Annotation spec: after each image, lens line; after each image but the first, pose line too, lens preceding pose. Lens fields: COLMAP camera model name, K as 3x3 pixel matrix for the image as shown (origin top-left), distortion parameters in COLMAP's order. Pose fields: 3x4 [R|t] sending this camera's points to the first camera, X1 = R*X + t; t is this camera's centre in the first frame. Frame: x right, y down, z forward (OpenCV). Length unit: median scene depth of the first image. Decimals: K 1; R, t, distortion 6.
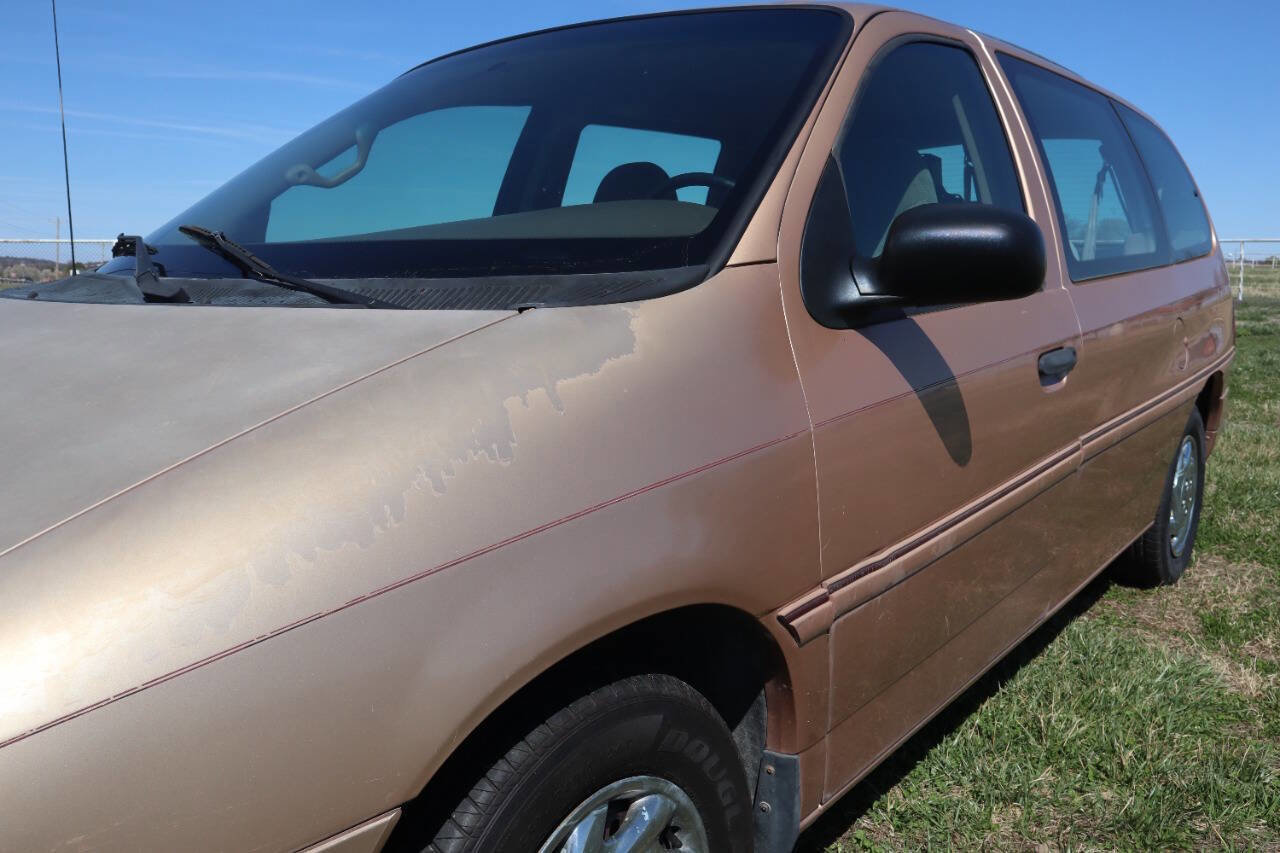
lens RADIAL K [[1070.8, 0, 640.0], [0, 1070.8, 426.5], [0, 0, 1]] dist [-0.036658, 0.007004]
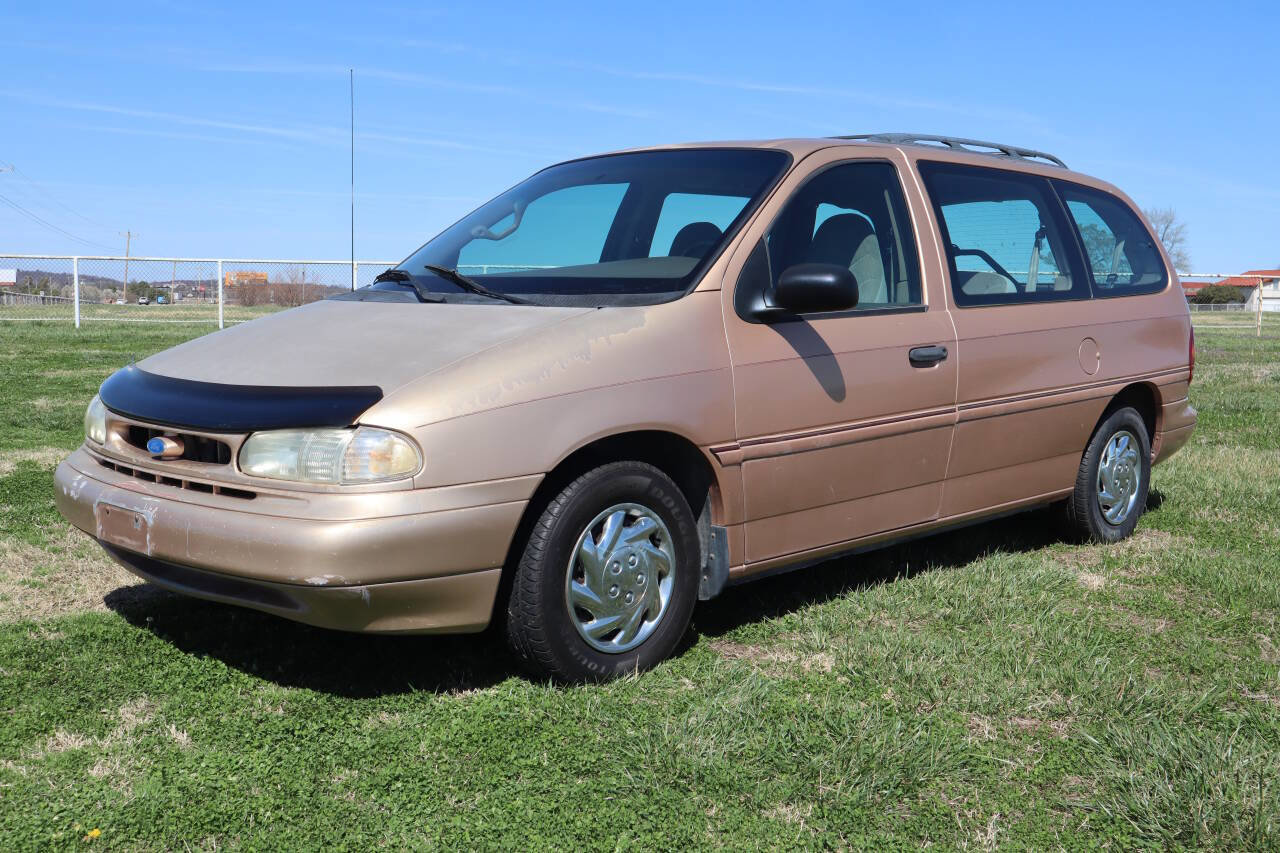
lens RADIAL K [[1641.1, 0, 640.0], [0, 1641.1, 426.5], [0, 0, 1]] dist [0.002958, 0.025161]
pose [[0.991280, 0.029168, -0.128503, 0.382748], [-0.038459, 0.996775, -0.070425, 0.341752], [0.126034, 0.074753, 0.989205, -2.164055]]
